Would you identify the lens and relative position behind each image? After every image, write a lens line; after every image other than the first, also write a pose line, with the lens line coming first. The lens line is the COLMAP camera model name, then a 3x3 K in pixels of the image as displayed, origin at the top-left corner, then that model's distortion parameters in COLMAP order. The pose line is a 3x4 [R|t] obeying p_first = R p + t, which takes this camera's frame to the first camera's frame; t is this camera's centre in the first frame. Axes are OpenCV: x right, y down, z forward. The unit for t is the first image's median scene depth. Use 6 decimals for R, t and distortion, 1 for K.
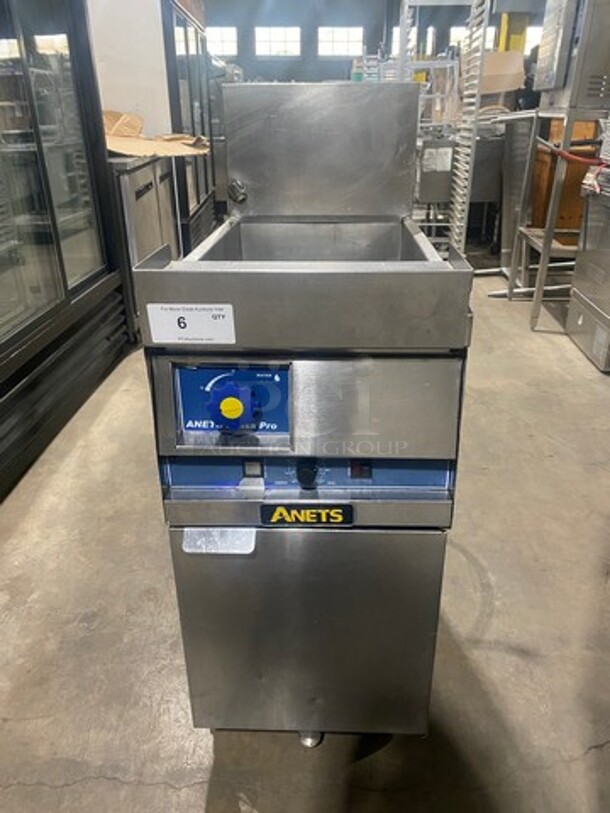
lens RADIAL K [[612.2, 0, 305.0], [0, 612.2, 406.5], [0, 0, 1]] dist [0.037488, 0.003948]
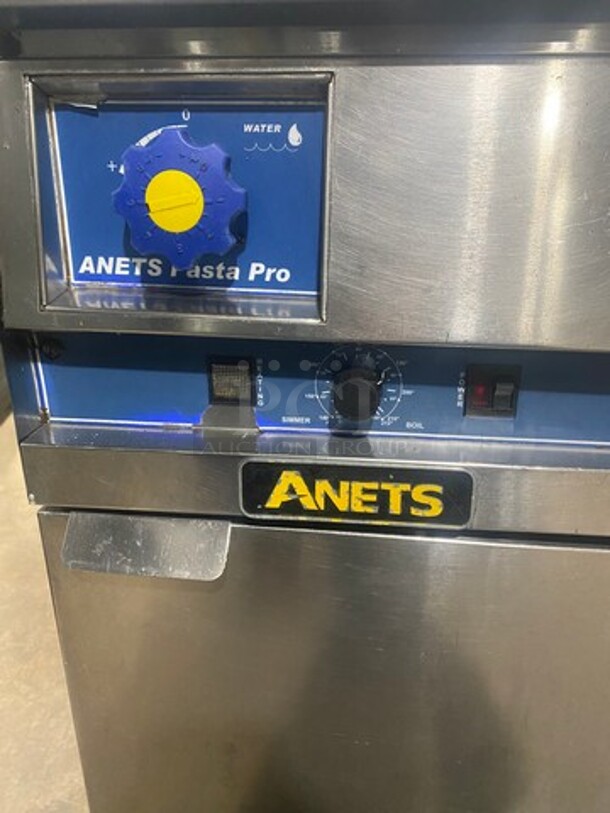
lens RADIAL K [[607.7, 0, 305.0], [0, 607.7, 406.5], [0, 0, 1]] dist [0.045353, -0.007666]
pose [[0.996922, 0.042660, -0.065777, -0.002671], [-0.046323, 0.997400, -0.055201, 0.070748], [0.063251, 0.058078, 0.996306, 0.294061]]
